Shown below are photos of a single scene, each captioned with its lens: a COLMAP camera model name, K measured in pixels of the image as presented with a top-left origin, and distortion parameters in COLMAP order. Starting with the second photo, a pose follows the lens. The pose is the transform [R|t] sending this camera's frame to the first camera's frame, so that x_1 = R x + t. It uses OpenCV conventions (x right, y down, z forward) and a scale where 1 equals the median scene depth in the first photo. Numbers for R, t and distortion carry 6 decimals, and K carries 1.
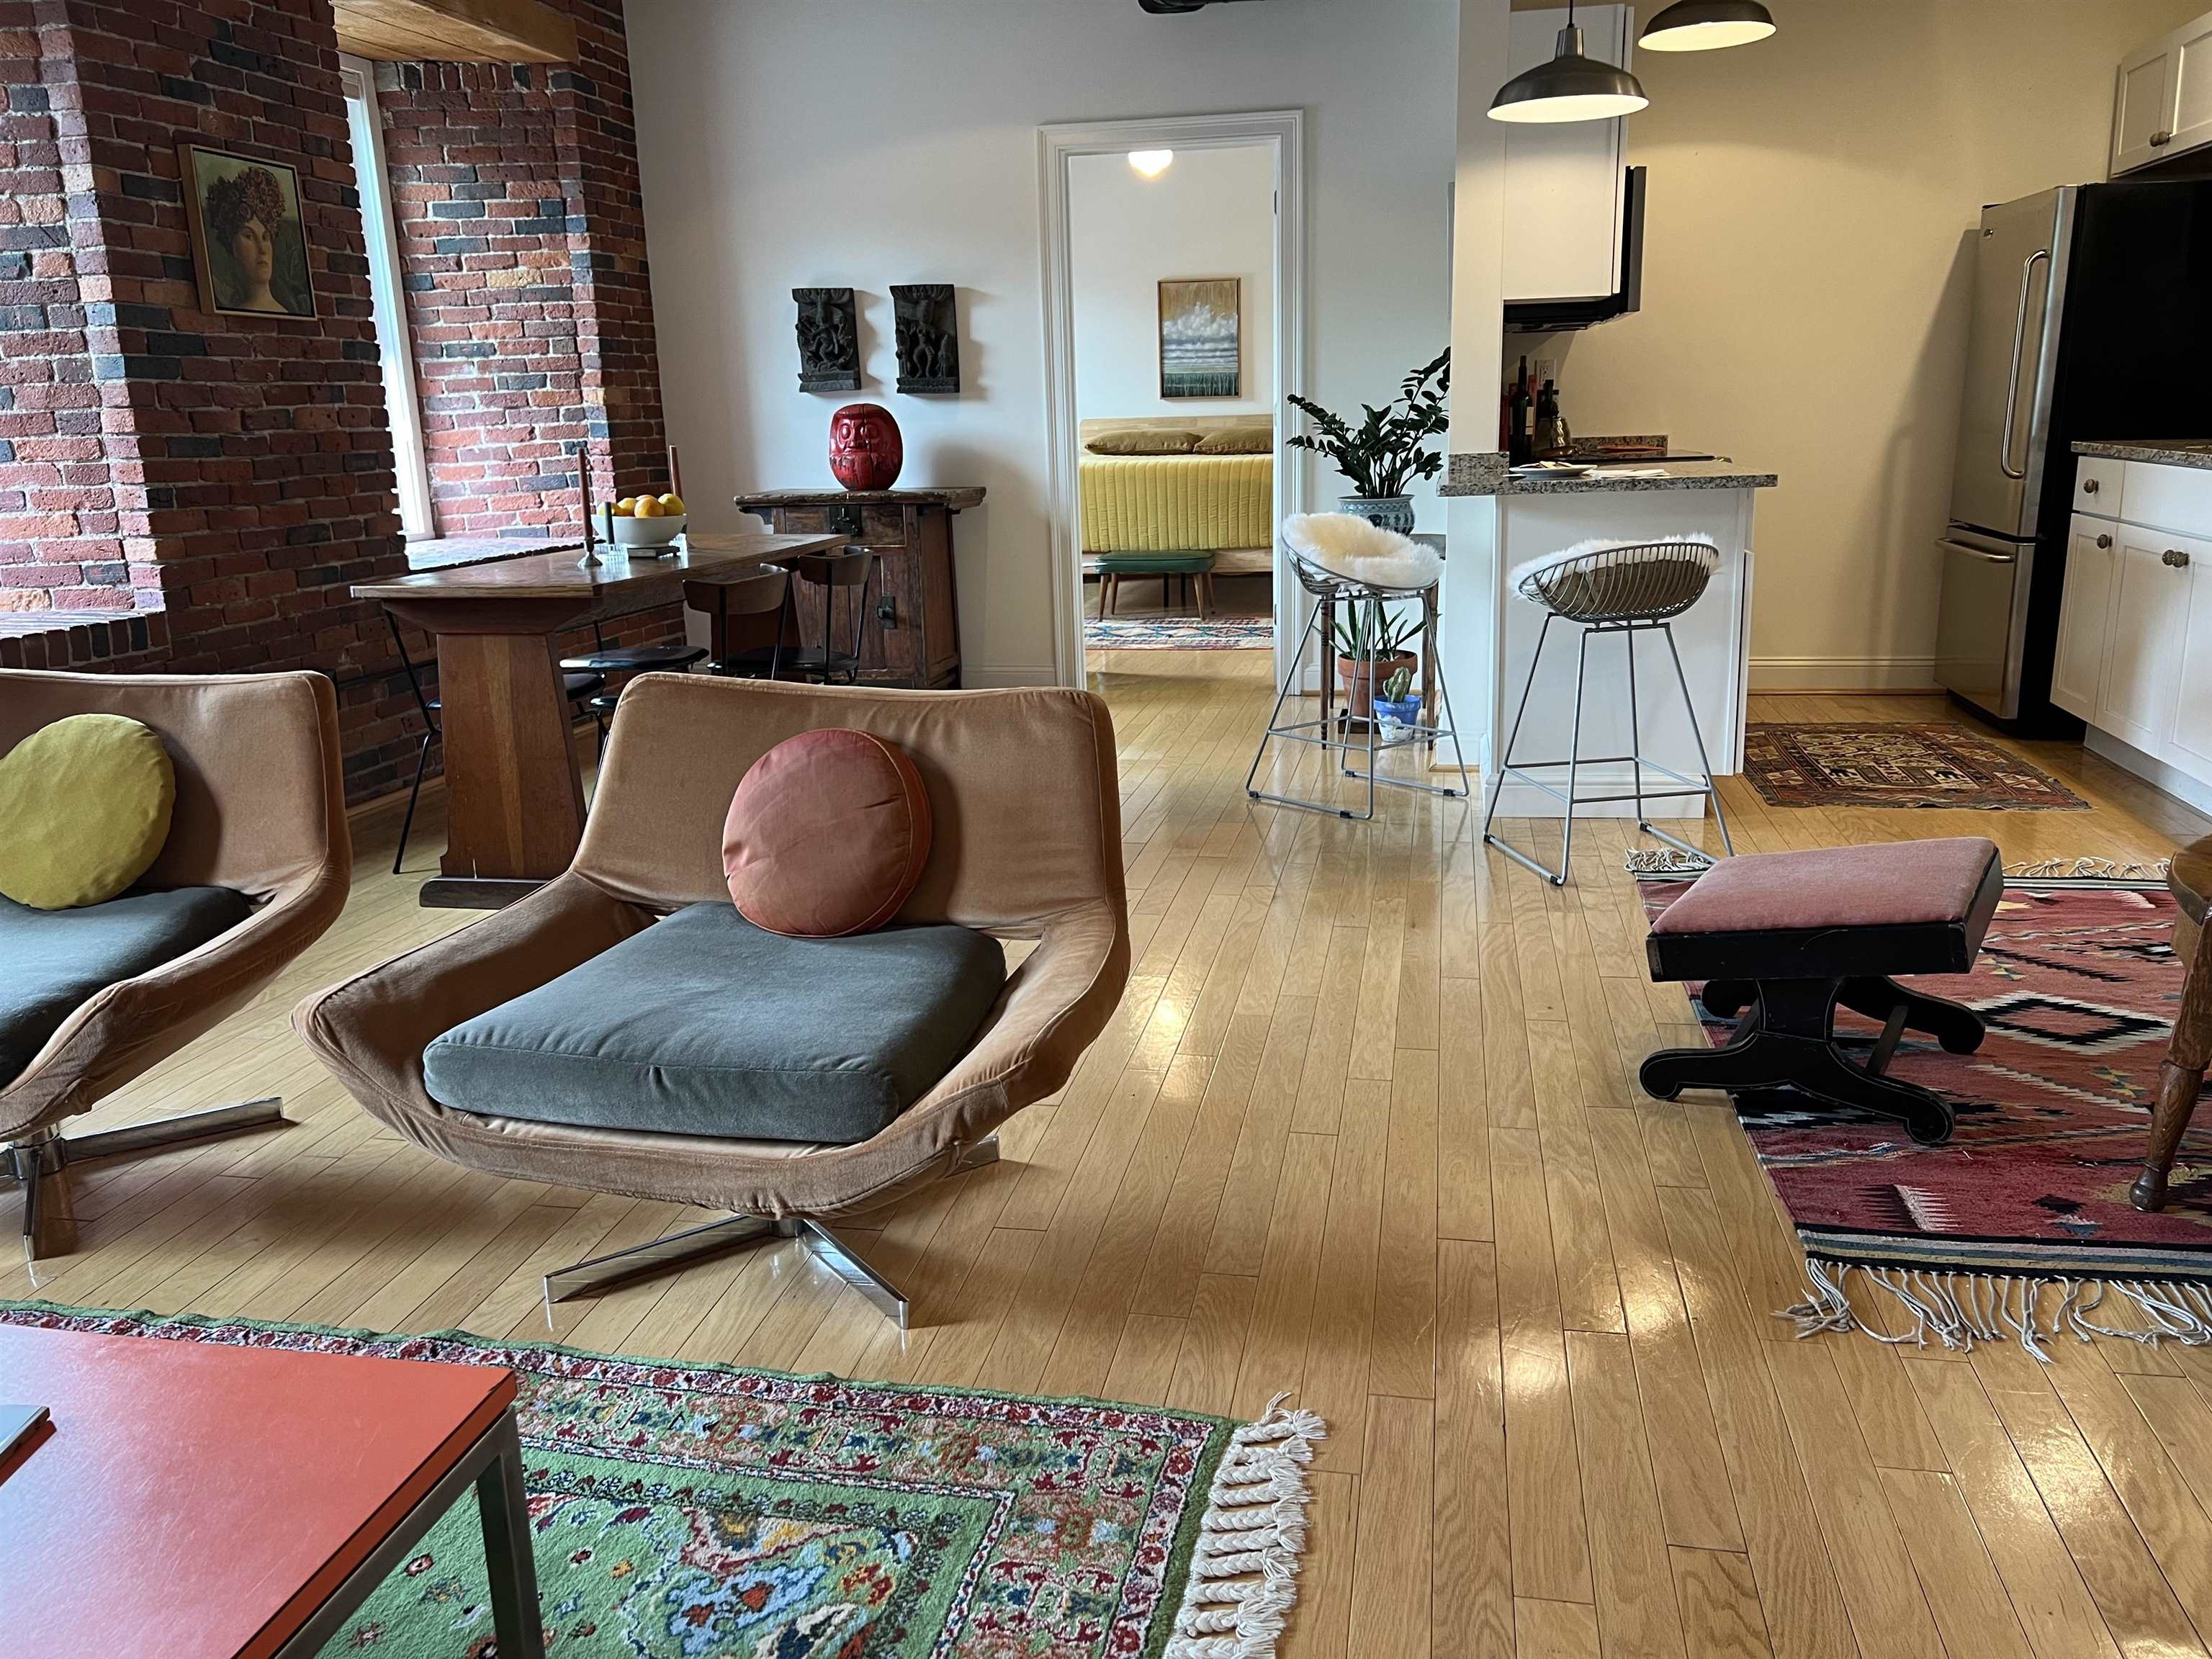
lens RADIAL K [[1665.9, 0, 1119.8], [0, 1665.9, 816.5], [0, 0, 1]] dist [0.049729, -0.055385]
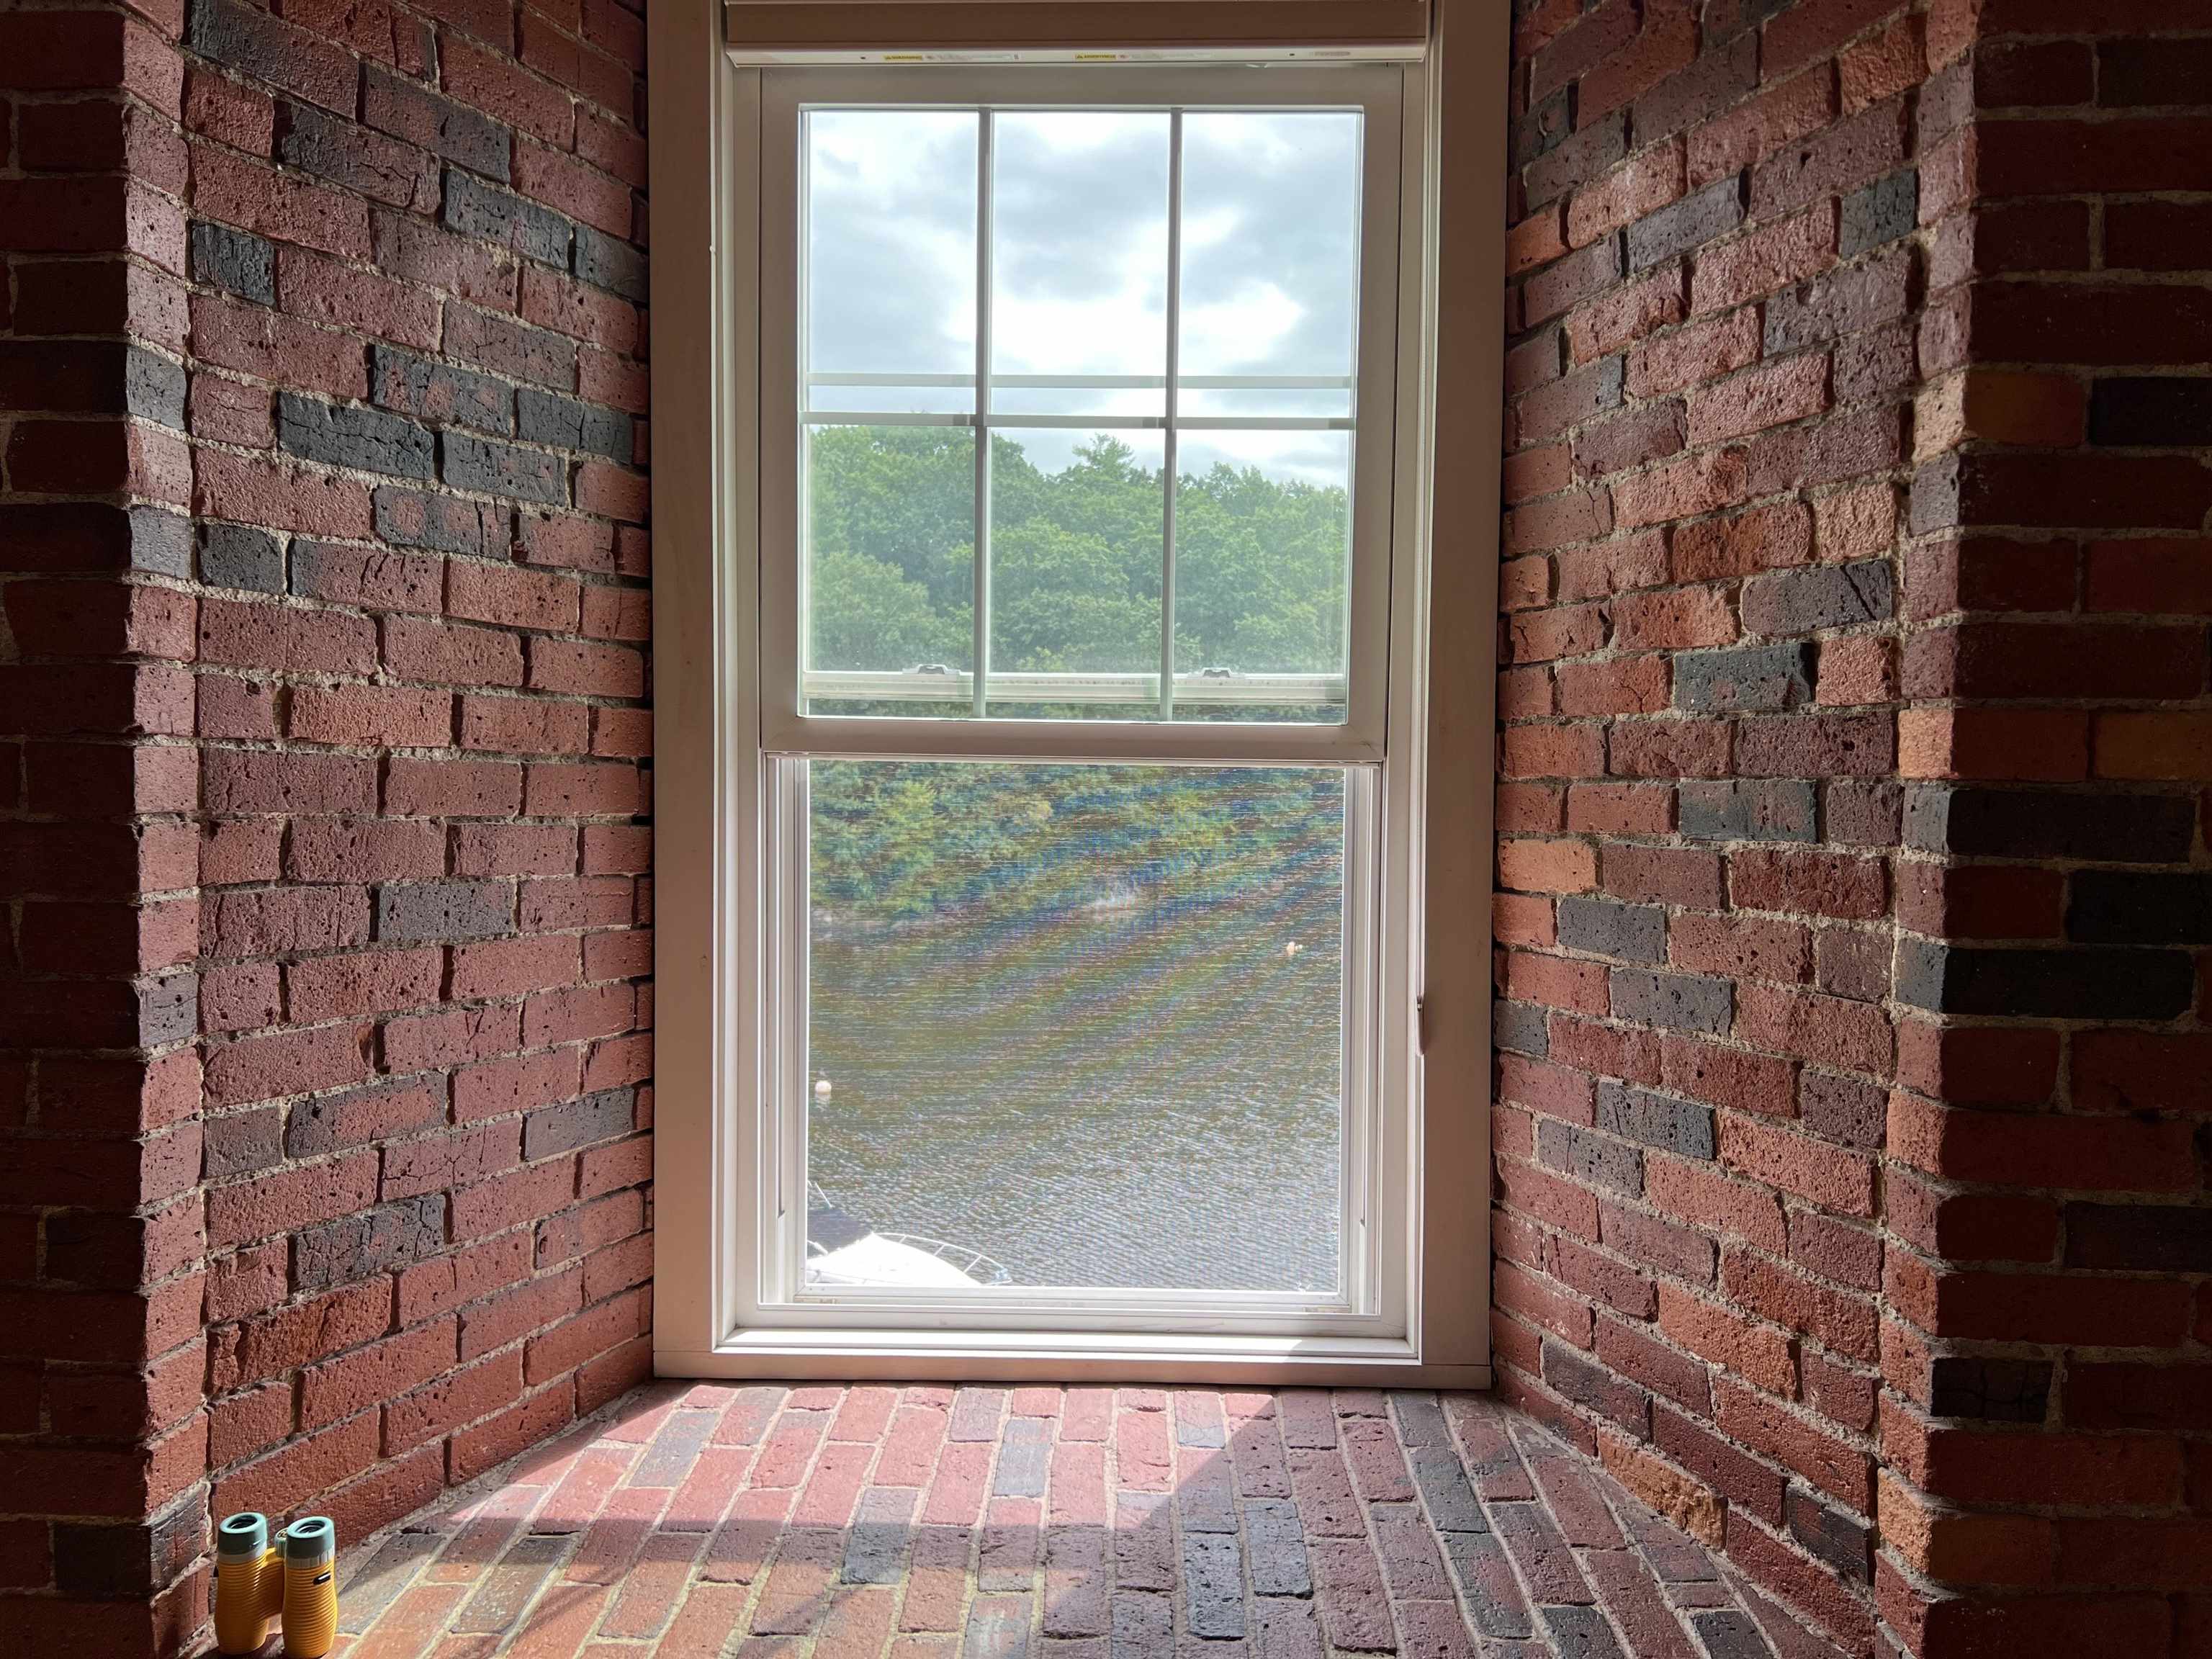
lens RADIAL K [[1665.9, 0, 1101.7], [0, 1665.9, 835.2], [0, 0, 1]] dist [0.049729, -0.055385]
pose [[0.157823, 0.080346, -0.984193, -0.301397], [-0.245963, 0.968469, 0.039620, -0.260252], [0.956344, 0.235822, 0.172609, 0.769571]]
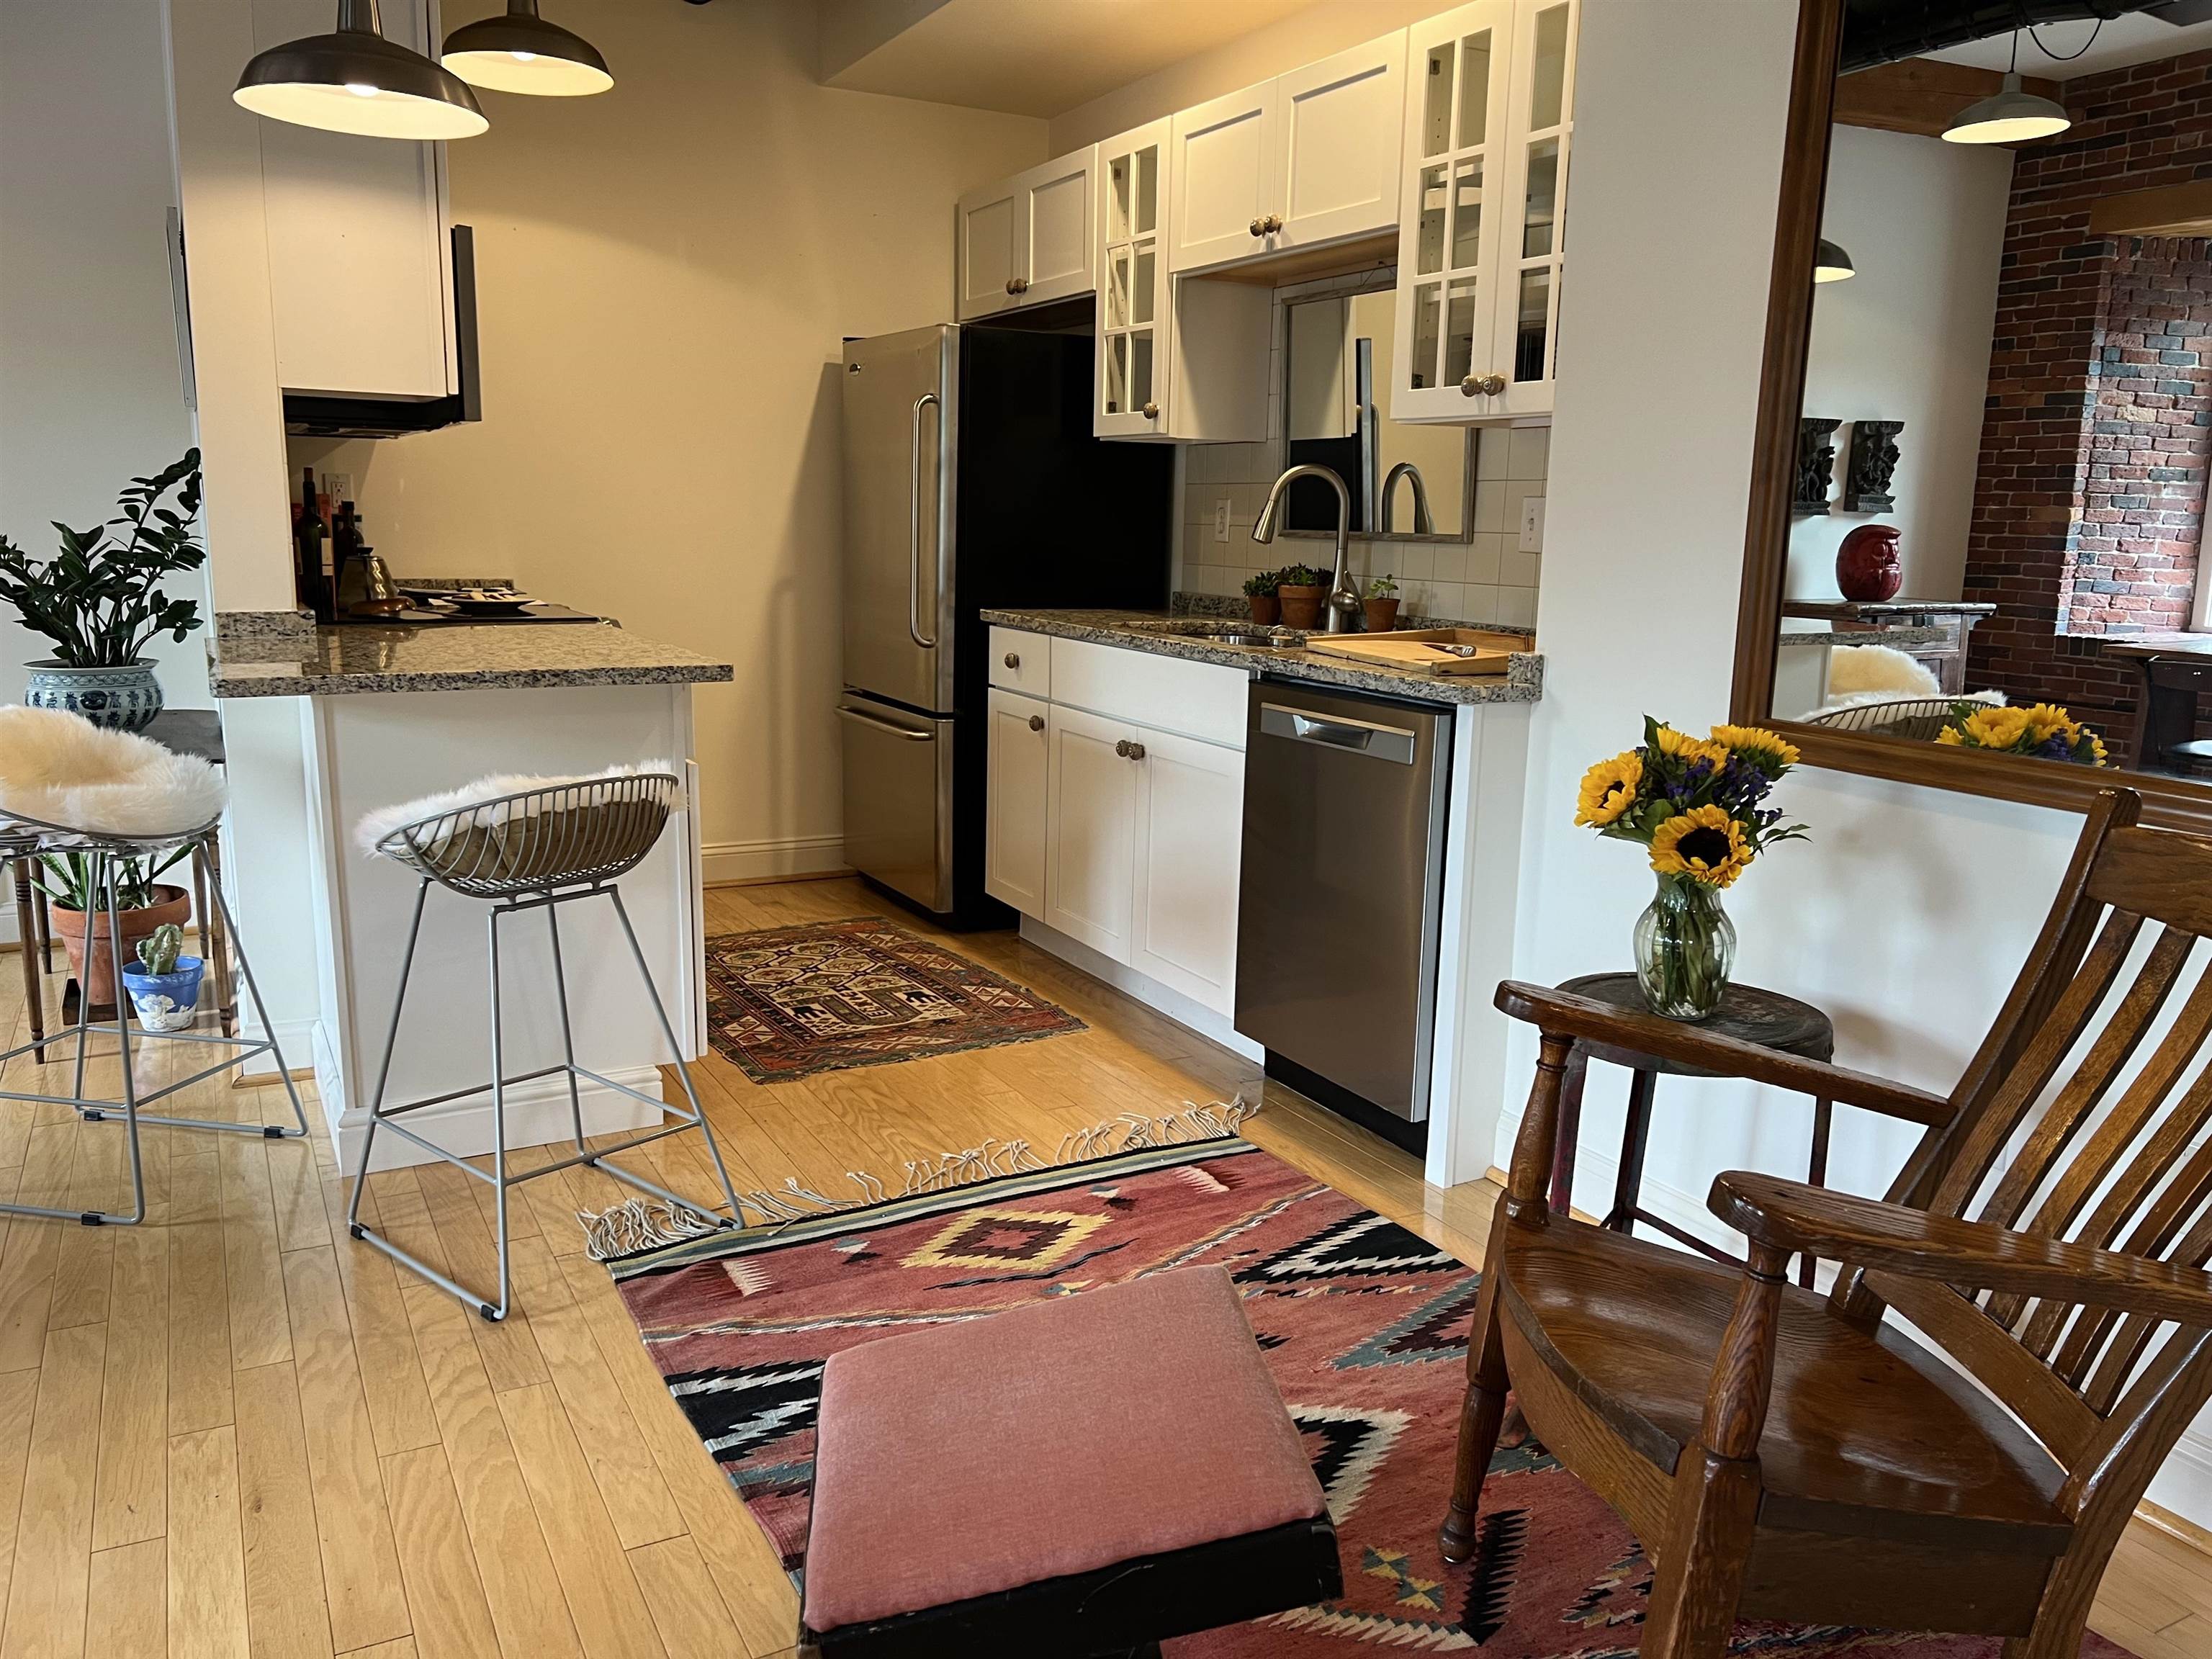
lens RADIAL K [[1665.9, 0, 1099.5], [0, 1665.9, 842.0], [0, 0, 1]] dist [0.049729, -0.055385]
pose [[0.773780, -0.077188, 0.628735, 0.051728], [0.107033, 0.994208, -0.009669, -0.099004], [-0.624347, 0.074777, 0.777560, 0.329719]]
